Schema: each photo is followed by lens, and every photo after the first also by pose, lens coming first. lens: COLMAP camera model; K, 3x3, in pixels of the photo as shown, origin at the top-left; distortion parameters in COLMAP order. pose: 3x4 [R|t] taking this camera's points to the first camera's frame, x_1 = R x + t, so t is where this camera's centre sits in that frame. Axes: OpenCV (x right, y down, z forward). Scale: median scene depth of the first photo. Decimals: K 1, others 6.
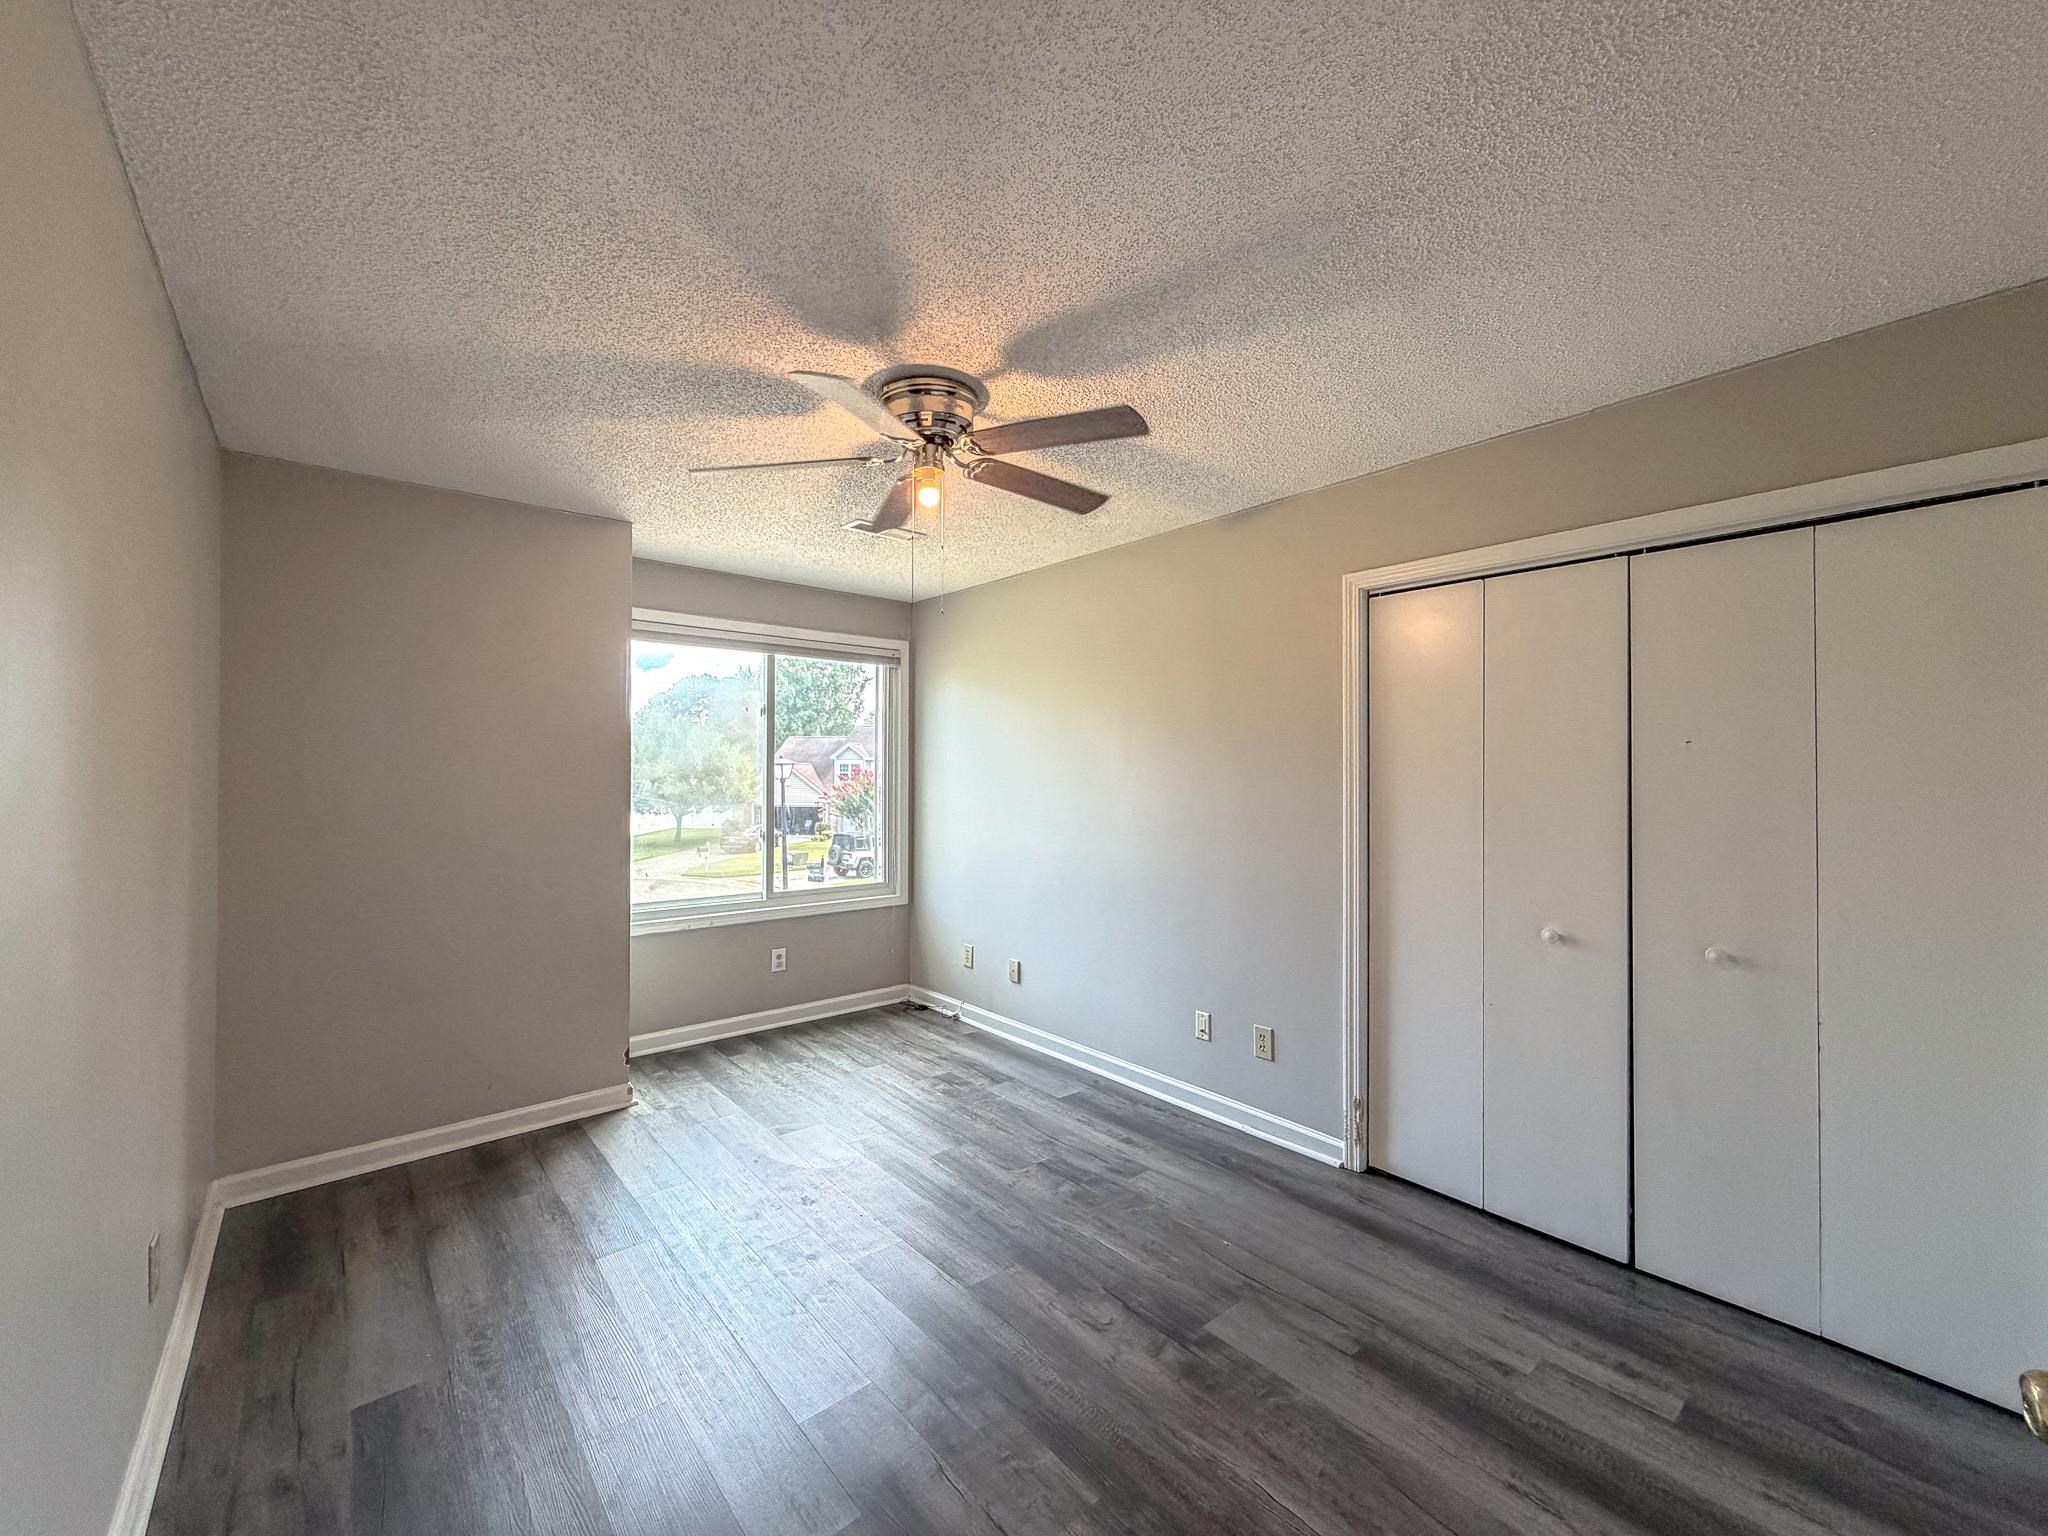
lens RADIAL K [[816.7, 0, 1016.3], [0, 816.7, 768.7], [0, 0, 1]] dist [-0.000474, 0.000565]
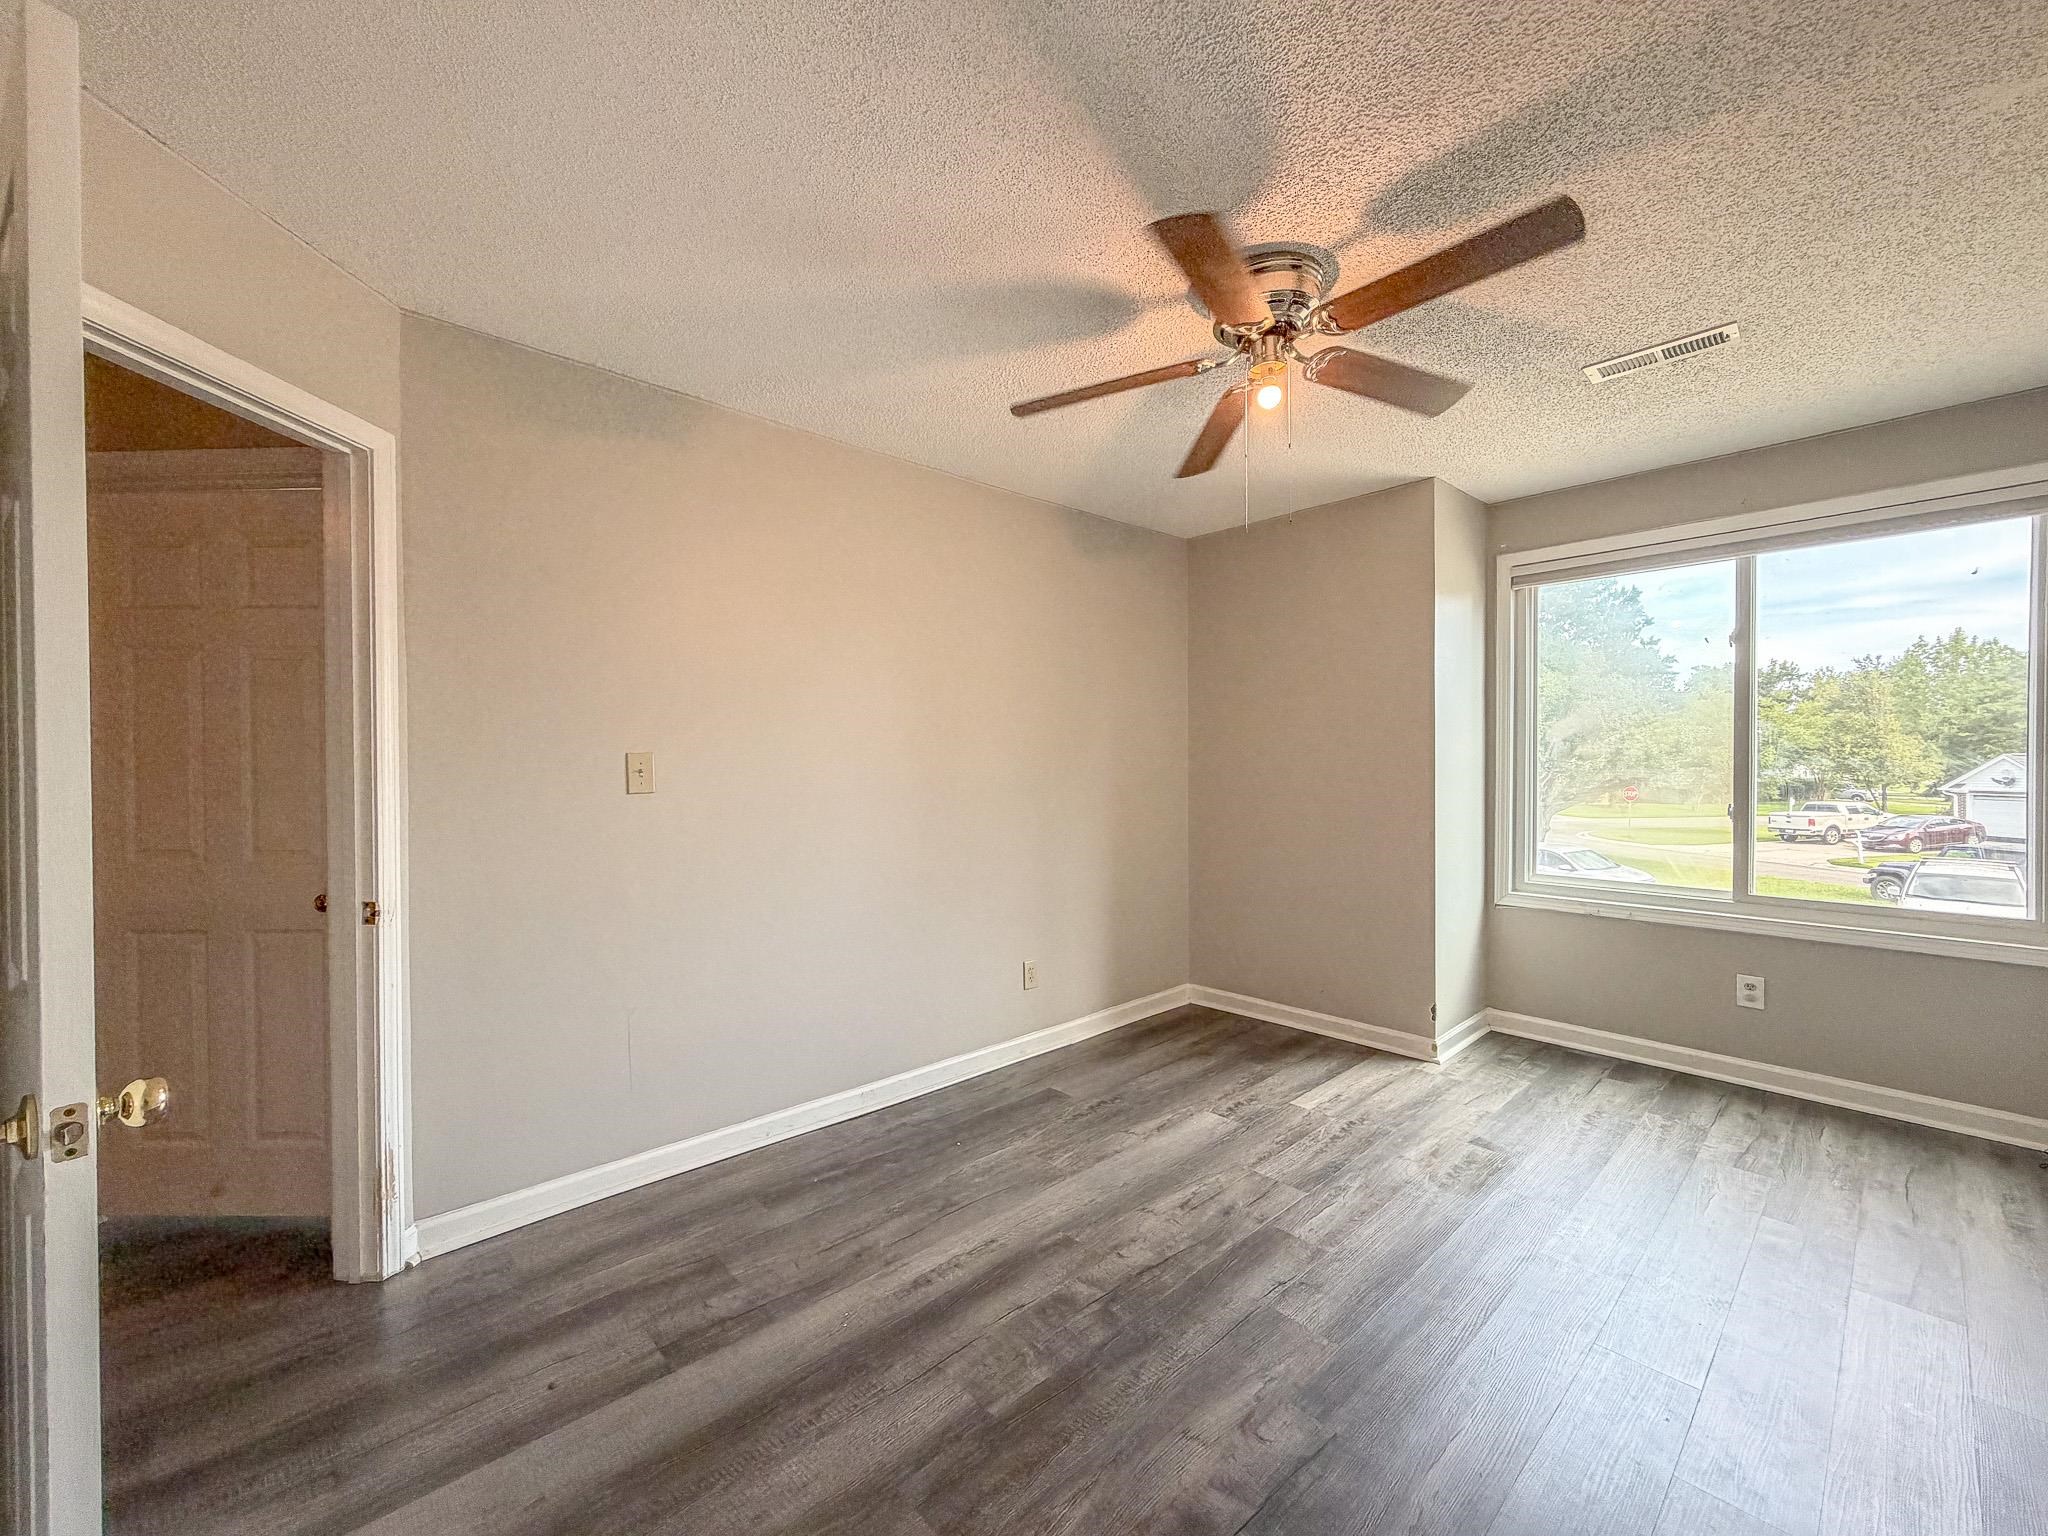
lens RADIAL K [[816.7, 0, 1016.3], [0, 816.7, 768.7], [0, 0, 1]] dist [-0.000474, 0.000565]
pose [[0.041460, 0.013317, -0.999051, 0.452141], [0.017284, 0.999752, 0.014044, 0.024922], [0.998991, -0.017850, 0.041220, 0.402007]]
